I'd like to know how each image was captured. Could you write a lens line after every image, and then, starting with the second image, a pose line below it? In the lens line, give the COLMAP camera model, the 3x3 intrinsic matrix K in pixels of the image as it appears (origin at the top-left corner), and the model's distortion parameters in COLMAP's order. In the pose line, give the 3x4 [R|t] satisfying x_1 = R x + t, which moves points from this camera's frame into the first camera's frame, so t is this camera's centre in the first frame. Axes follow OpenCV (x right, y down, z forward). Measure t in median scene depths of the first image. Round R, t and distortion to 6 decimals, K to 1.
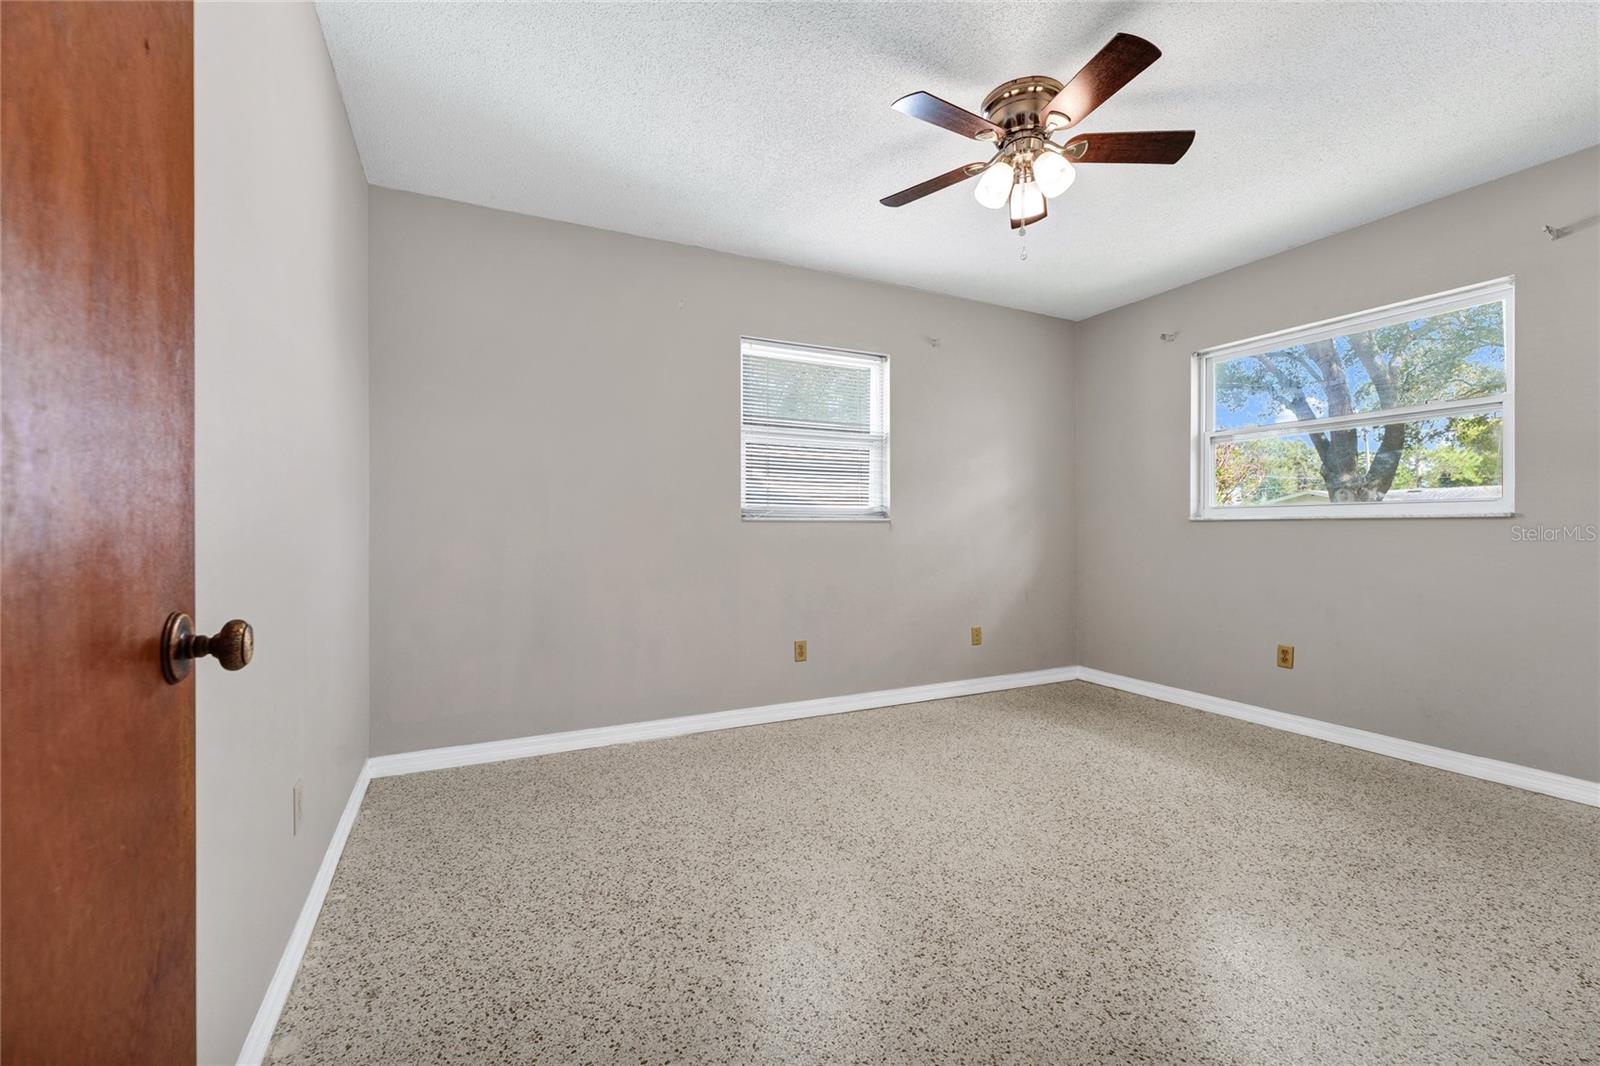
lens RADIAL K [[652.7, 0, 806.8], [0, 652.7, 538.1], [0, 0, 1]] dist [-0.005791, -0.000677]
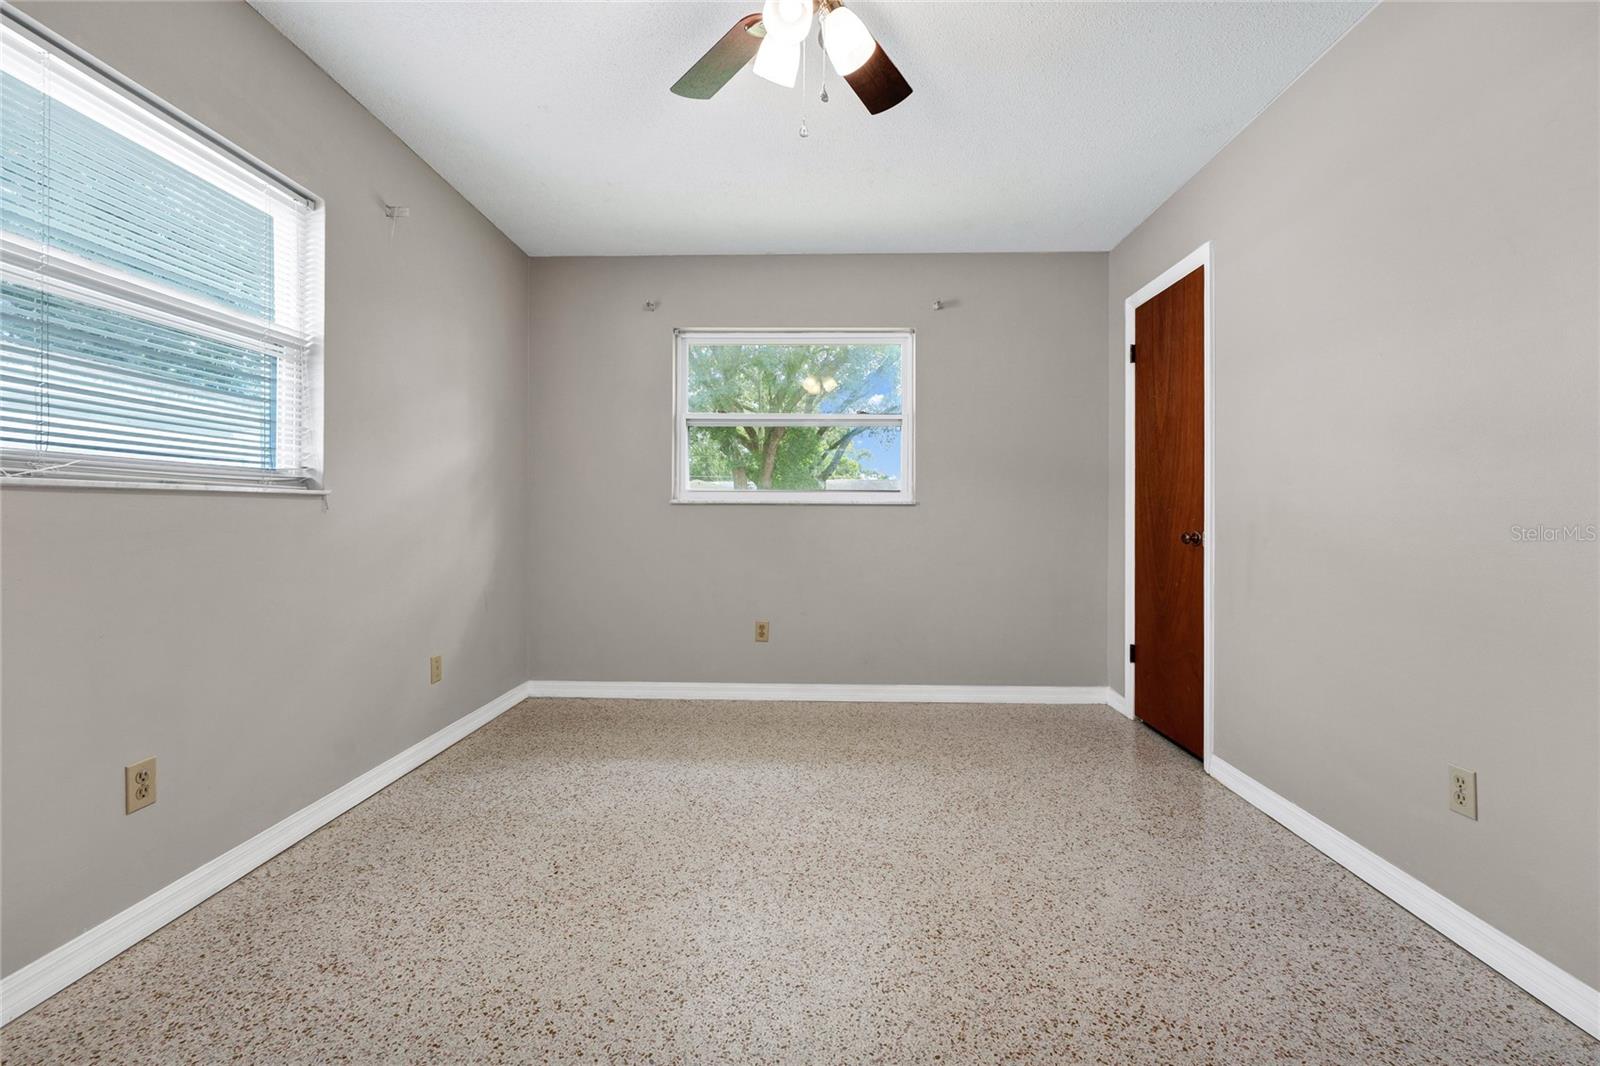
lens RADIAL K [[652.7, 0, 710.6], [0, 652.7, 514.8], [0, 0, 1]] dist [-0.005791, -0.000677]
pose [[0.484294, 0.002162, 0.874903, -0.297966], [0.005770, 0.999967, -0.005665, -0.006332], [-0.874886, 0.007791, 0.484266, 0.653195]]
